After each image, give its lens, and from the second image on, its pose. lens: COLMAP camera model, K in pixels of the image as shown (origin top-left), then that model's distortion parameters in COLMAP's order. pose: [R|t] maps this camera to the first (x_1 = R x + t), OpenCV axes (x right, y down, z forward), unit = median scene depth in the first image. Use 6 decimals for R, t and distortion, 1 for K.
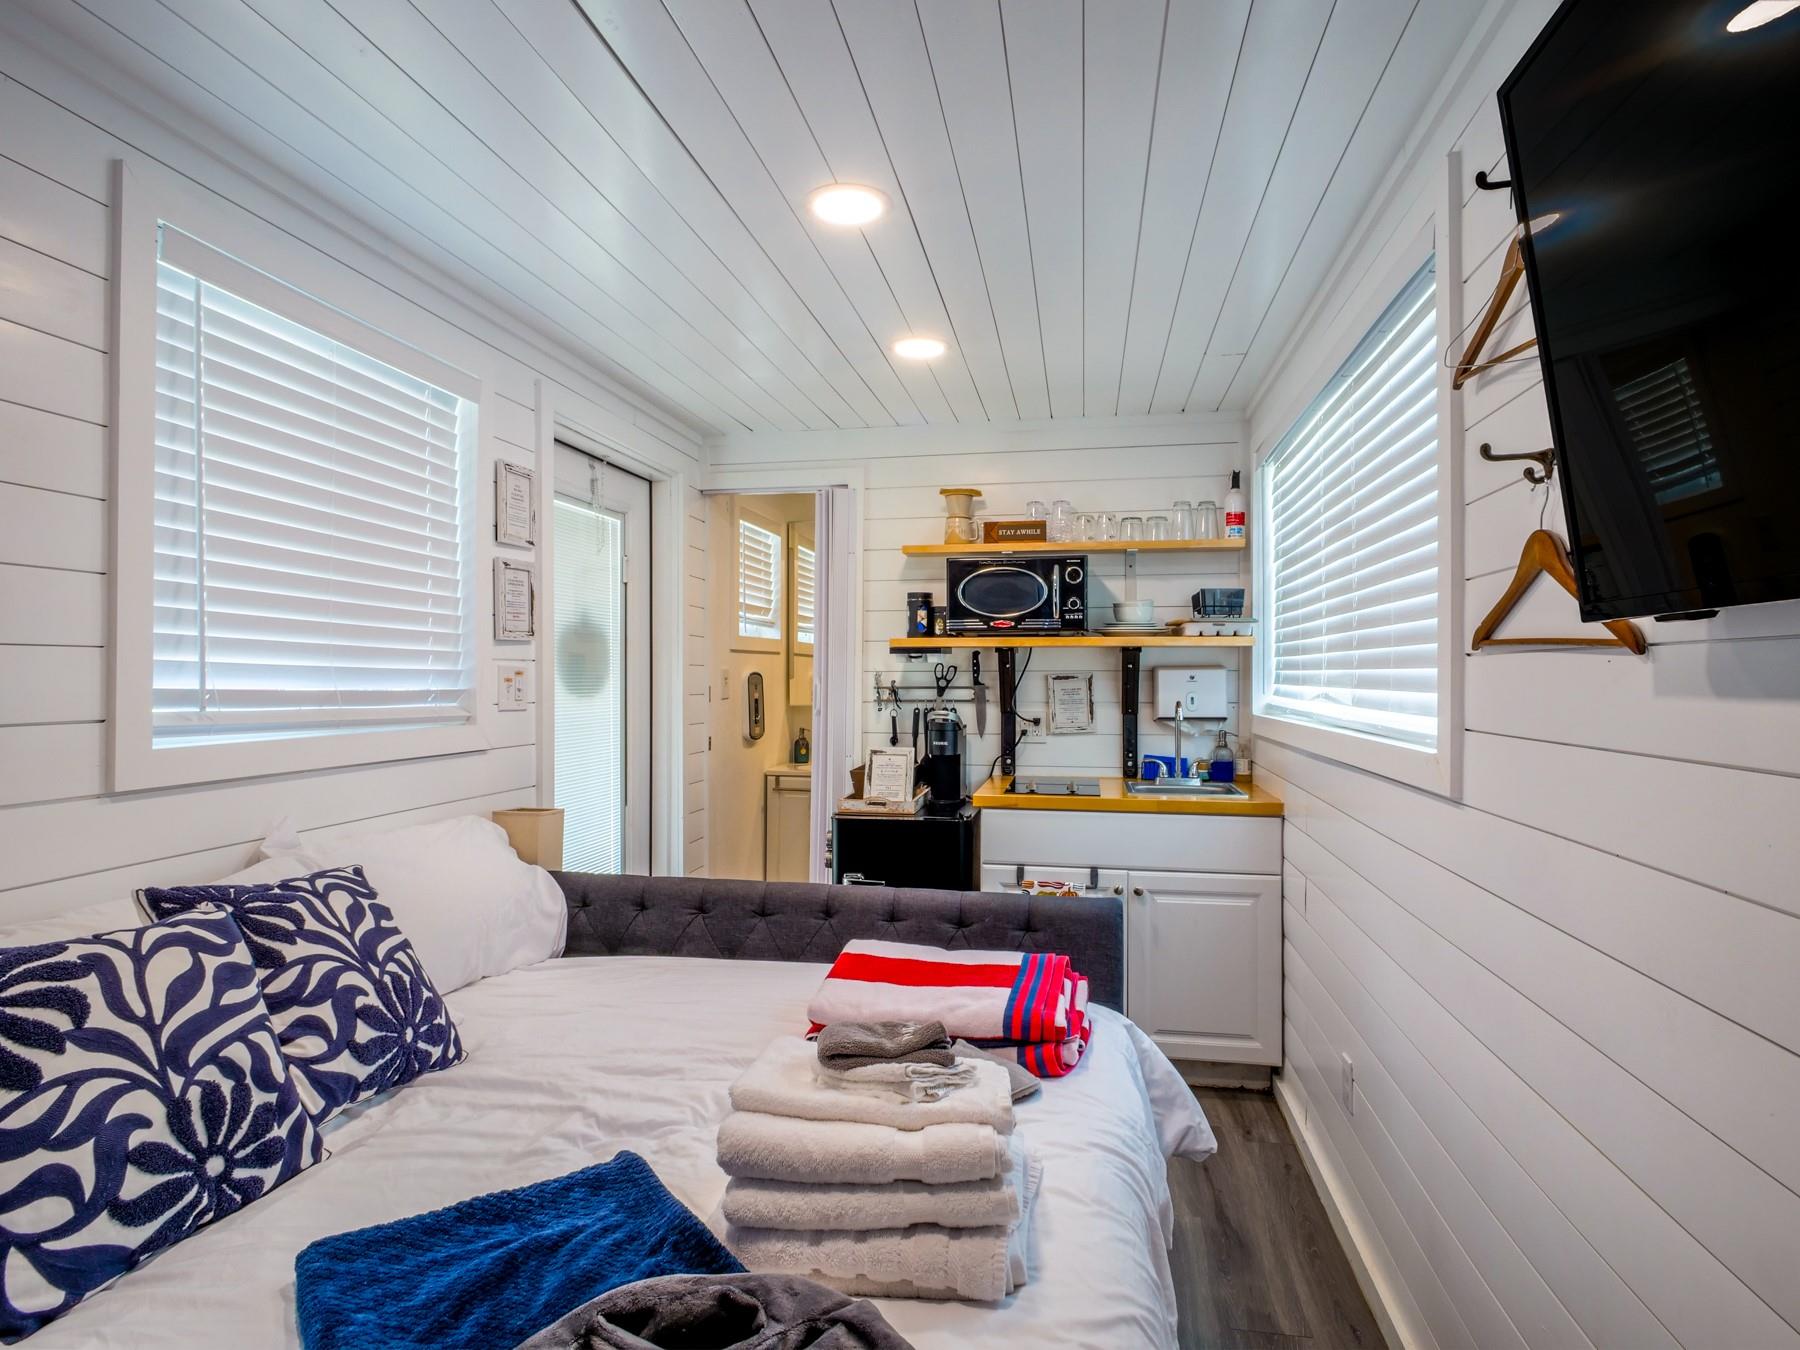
lens RADIAL K [[950.0, 0, 900.0], [0, 950.0, 675.0], [0, 0, 1]] dist [0.000199, -0.000248]
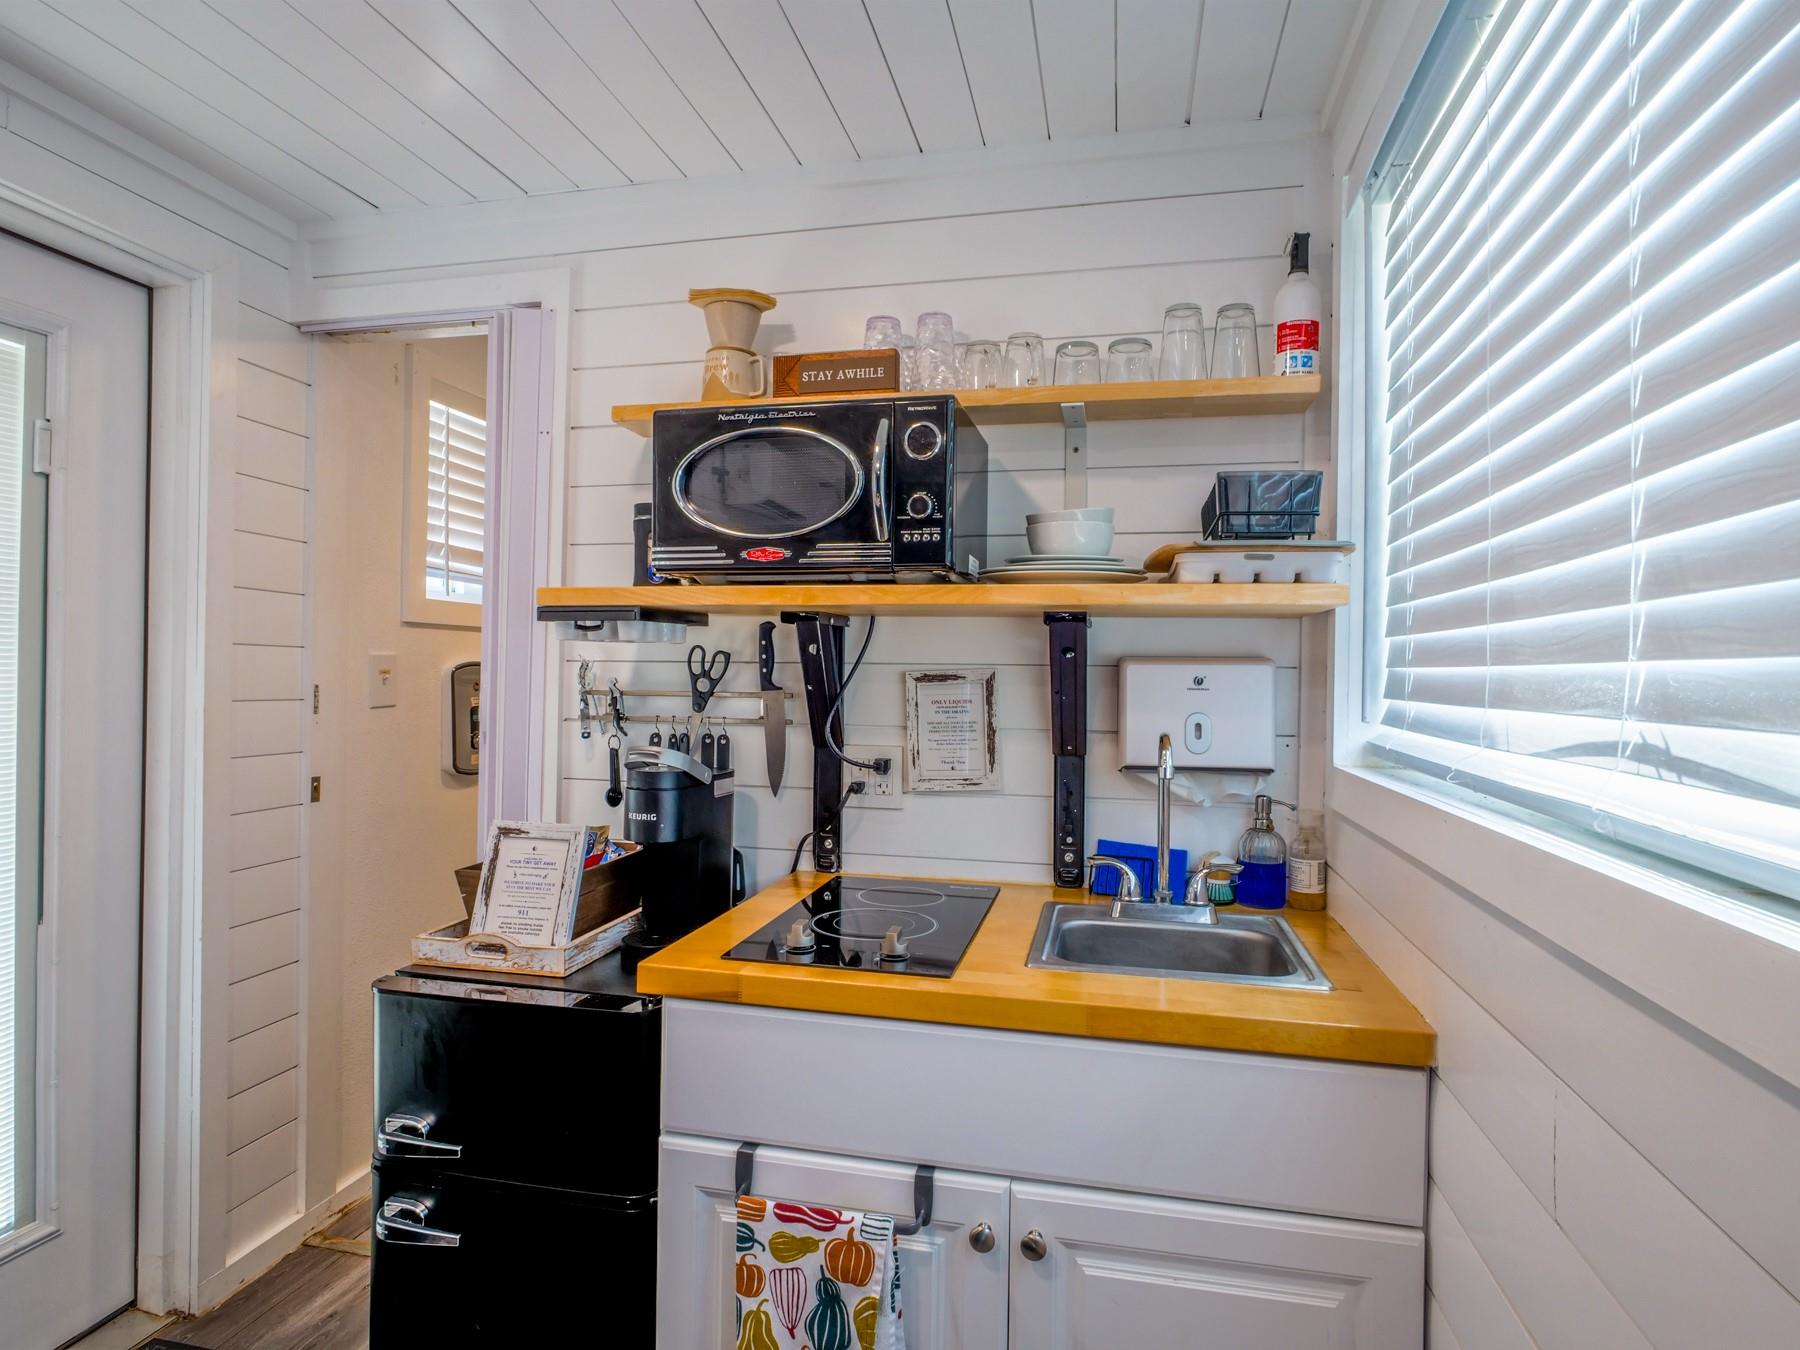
lens RADIAL K [[952.8, 0, 900.0], [0, 952.8, 675.0], [0, 0, 1]] dist [-0.006108, -0.000717]
pose [[0.999379, 0.013558, -0.032527, 0.175524], [-0.013539, 0.999908, 0.000811, 0.001345], [0.032535, -0.000370, 0.999471, 0.526809]]
